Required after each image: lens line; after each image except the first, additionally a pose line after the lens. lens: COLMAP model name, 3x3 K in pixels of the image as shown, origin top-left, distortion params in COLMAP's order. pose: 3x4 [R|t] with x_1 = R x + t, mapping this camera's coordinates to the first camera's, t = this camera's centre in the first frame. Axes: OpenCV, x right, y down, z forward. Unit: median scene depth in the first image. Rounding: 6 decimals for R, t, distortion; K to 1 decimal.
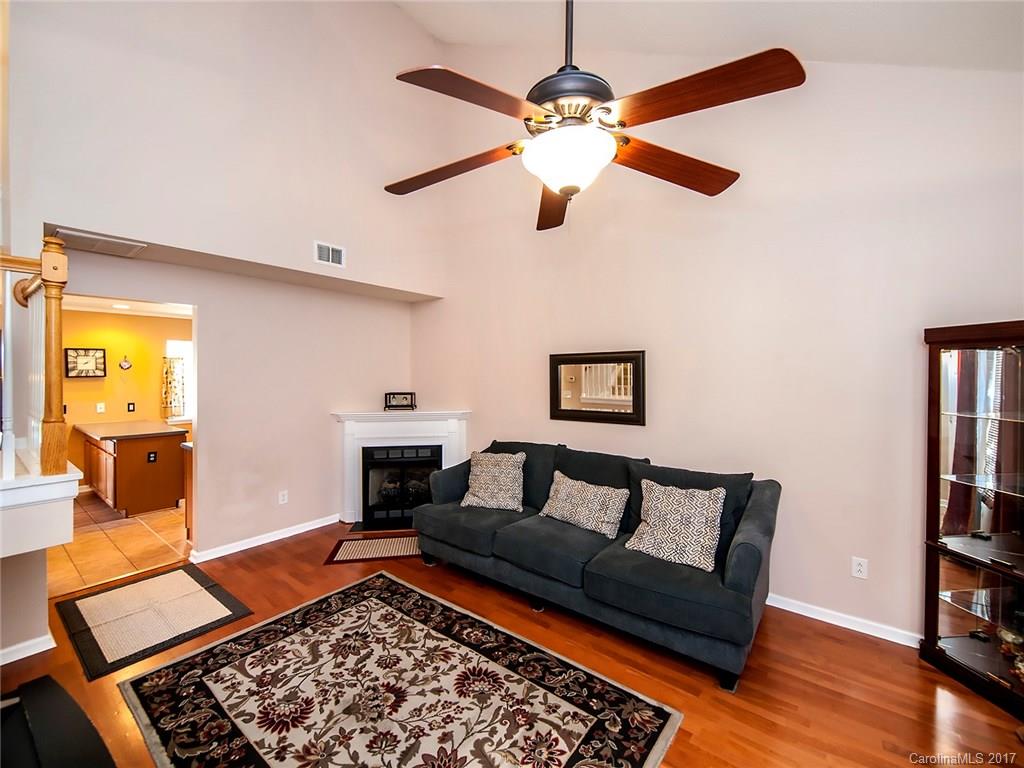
lens RADIAL K [[423.7, 0, 507.0], [0, 423.7, 381.5], [0, 0, 1]] dist [0.018679, -0.010606]
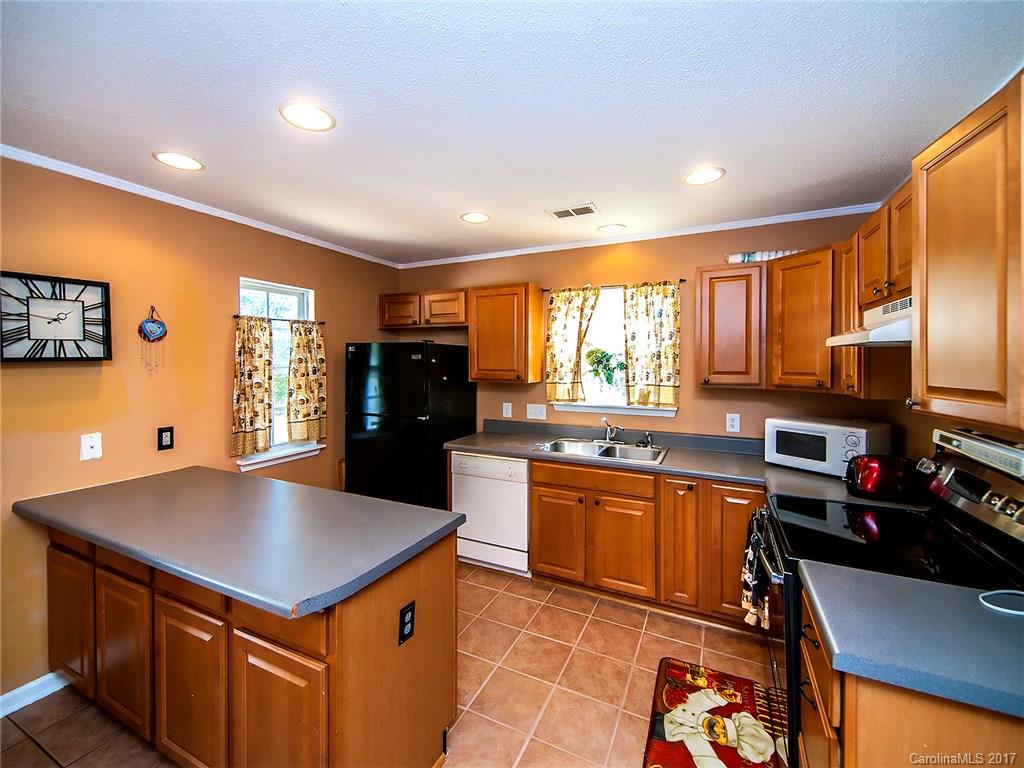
lens RADIAL K [[423.7, 0, 507.0], [0, 423.7, 381.5], [0, 0, 1]] dist [0.018679, -0.010606]
pose [[0.979255, -0.008274, 0.202464, -1.764864], [0.003210, 0.999674, 0.025327, -0.003566], [-0.202607, -0.024151, 0.978962, 1.489337]]
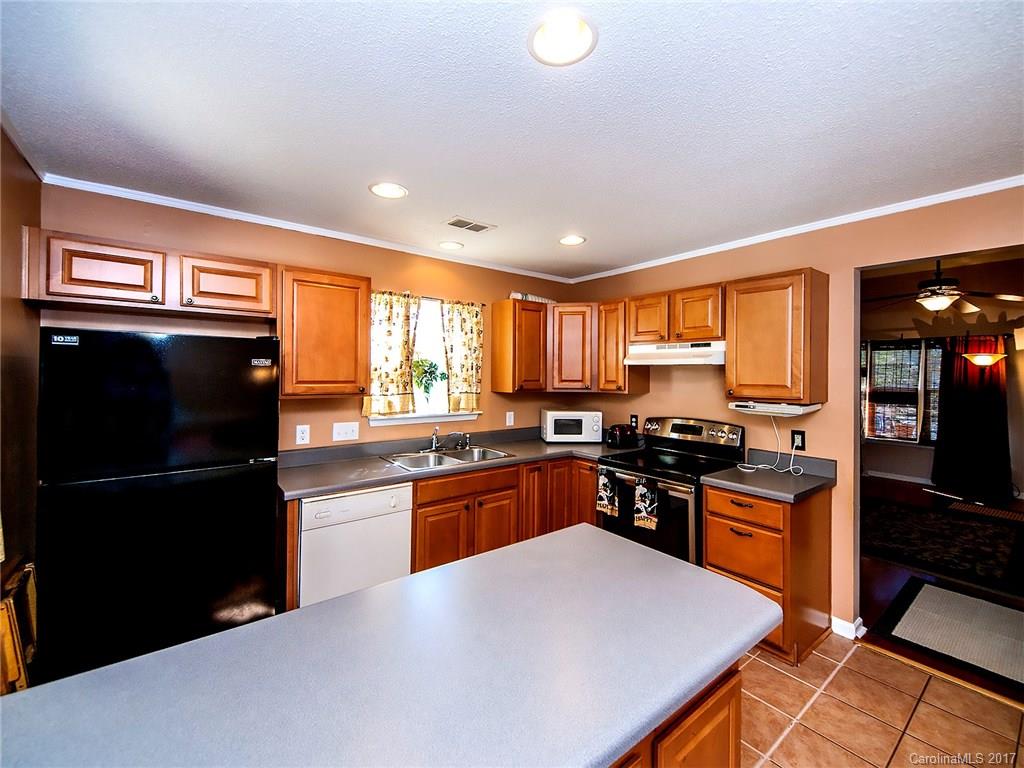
lens RADIAL K [[423.7, 0, 507.0], [0, 423.7, 381.5], [0, 0, 1]] dist [0.018679, -0.010606]
pose [[0.257607, -0.011711, 0.966179, -2.478414], [0.018449, 0.999804, 0.007200, -0.005174], [-0.966074, 0.015970, 0.257773, 2.195617]]
